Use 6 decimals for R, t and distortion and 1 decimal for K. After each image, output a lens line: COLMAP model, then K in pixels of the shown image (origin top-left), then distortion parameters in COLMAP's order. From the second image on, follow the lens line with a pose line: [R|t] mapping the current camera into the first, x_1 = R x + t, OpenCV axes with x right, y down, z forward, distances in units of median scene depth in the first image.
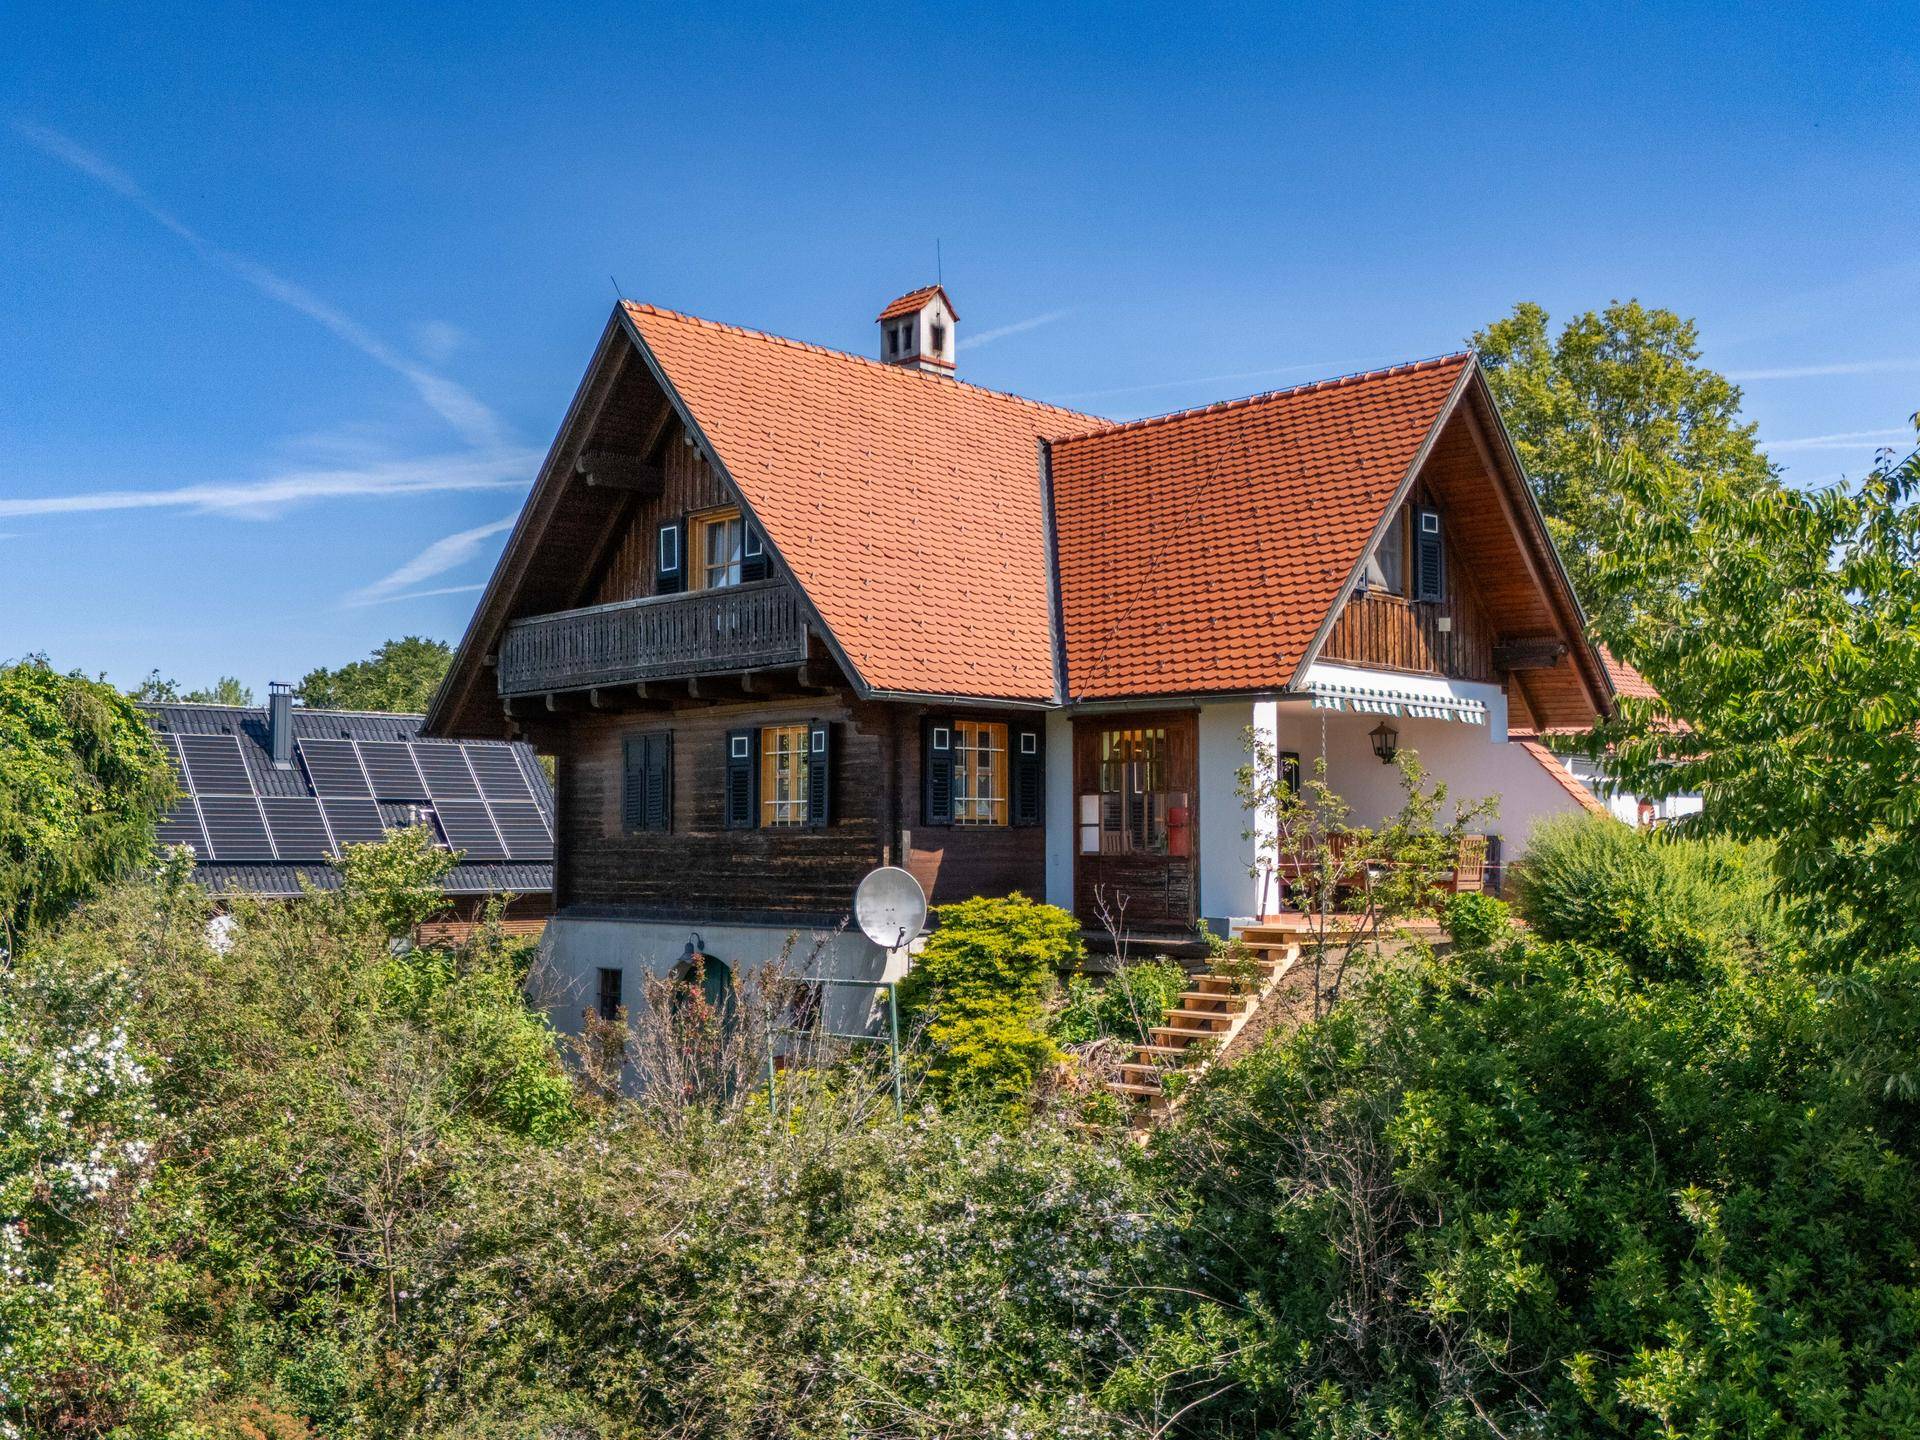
lens RADIAL K [[1947.6, 0, 960.0], [0, 1947.6, 720.0], [0, 0, 1]] dist [0.045665, -0.000213]
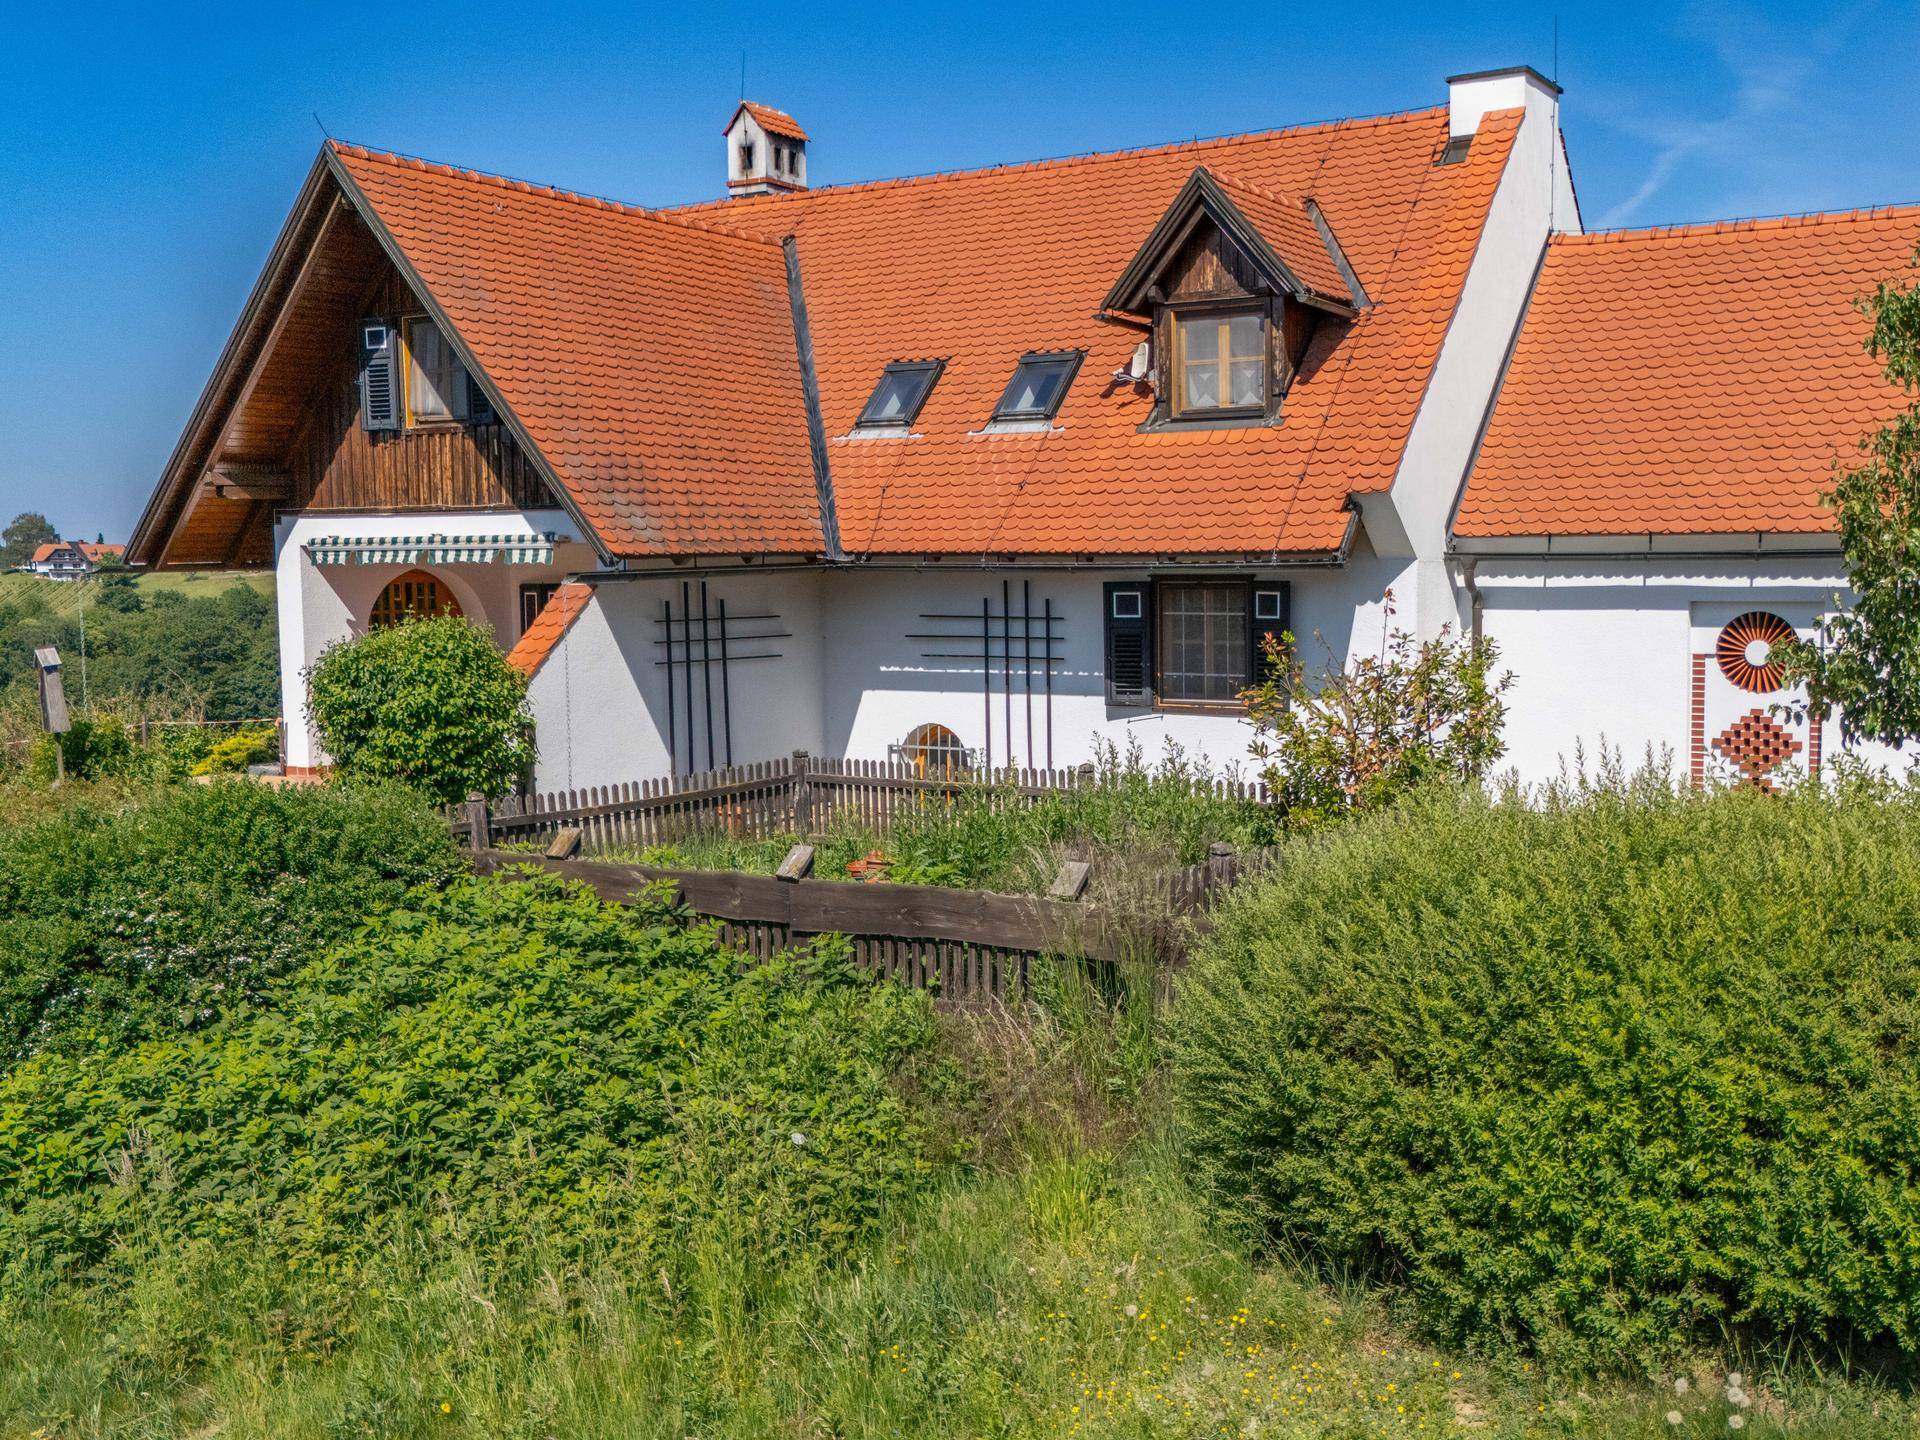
lens RADIAL K [[1947.6, 0, 960.0], [0, 1947.6, 720.0], [0, 0, 1]] dist [0.045665, -0.000213]
pose [[0.239277, 0.070625, -0.968379, 1.174978], [0.076206, 0.992908, 0.091243, 0.006272], [0.967956, -0.095629, 0.232198, 1.033193]]
